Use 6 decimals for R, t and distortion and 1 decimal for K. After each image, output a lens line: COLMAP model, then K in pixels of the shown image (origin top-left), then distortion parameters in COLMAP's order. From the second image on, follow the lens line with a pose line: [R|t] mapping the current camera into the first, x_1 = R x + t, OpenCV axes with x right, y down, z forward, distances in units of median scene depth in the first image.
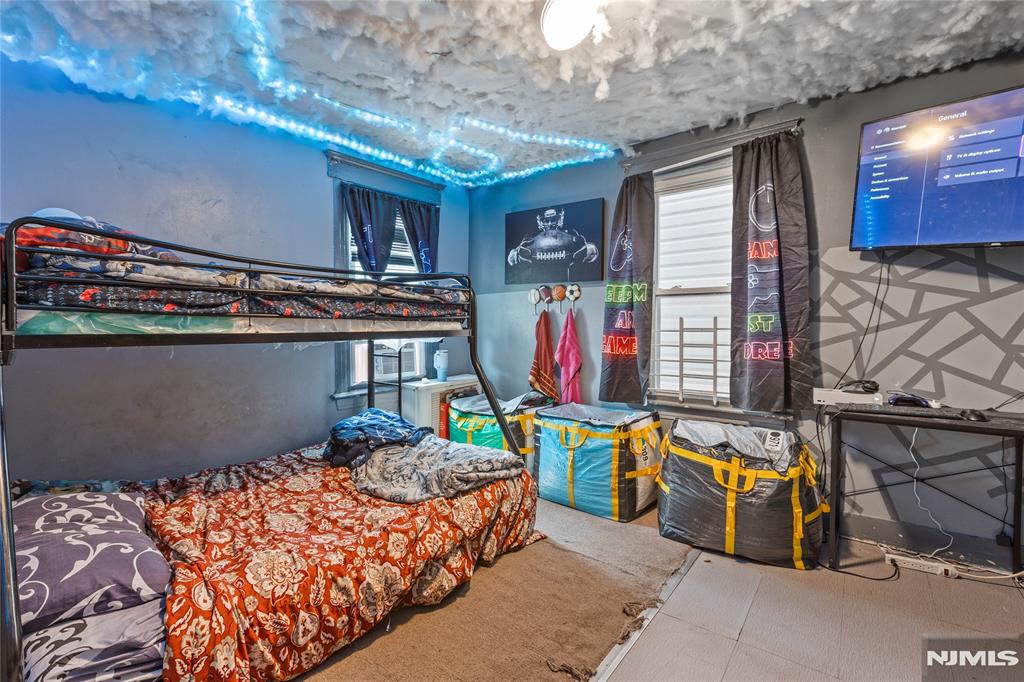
lens RADIAL K [[482.8, 0, 525.7], [0, 482.8, 357.0], [0, 0, 1]] dist [-0.000976, -0.000244]
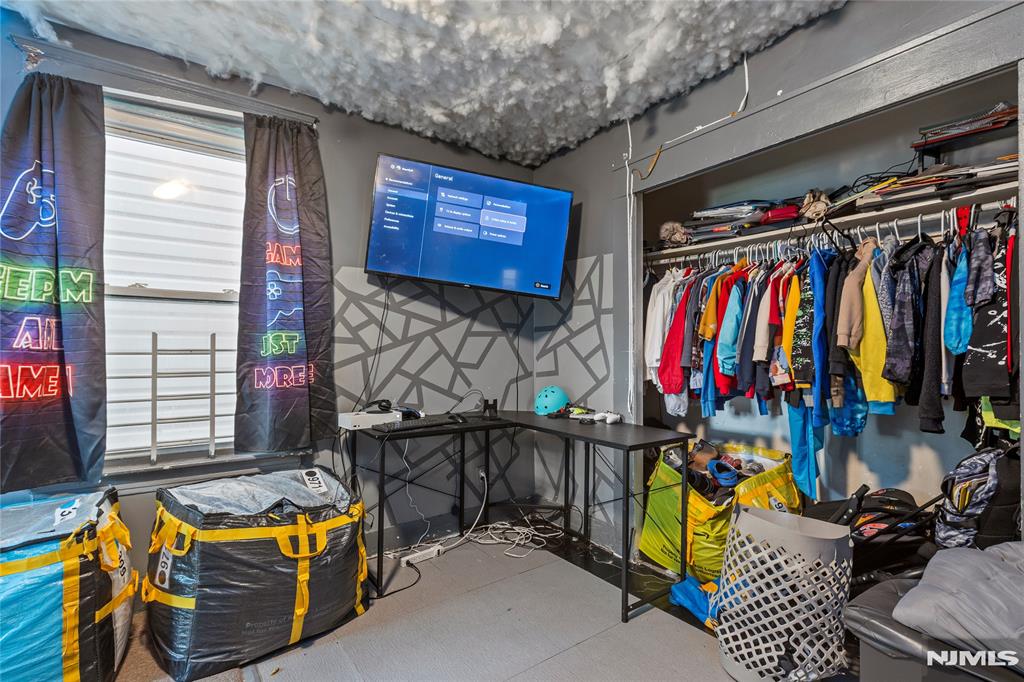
lens RADIAL K [[482.8, 0, 525.7], [0, 482.8, 357.0], [0, 0, 1]] dist [-0.000976, -0.000244]
pose [[0.265836, -0.012842, 0.963933, -0.200507], [0.057307, 0.998353, -0.002504, -0.021691], [-0.962313, 0.055906, 0.266134, 0.398206]]
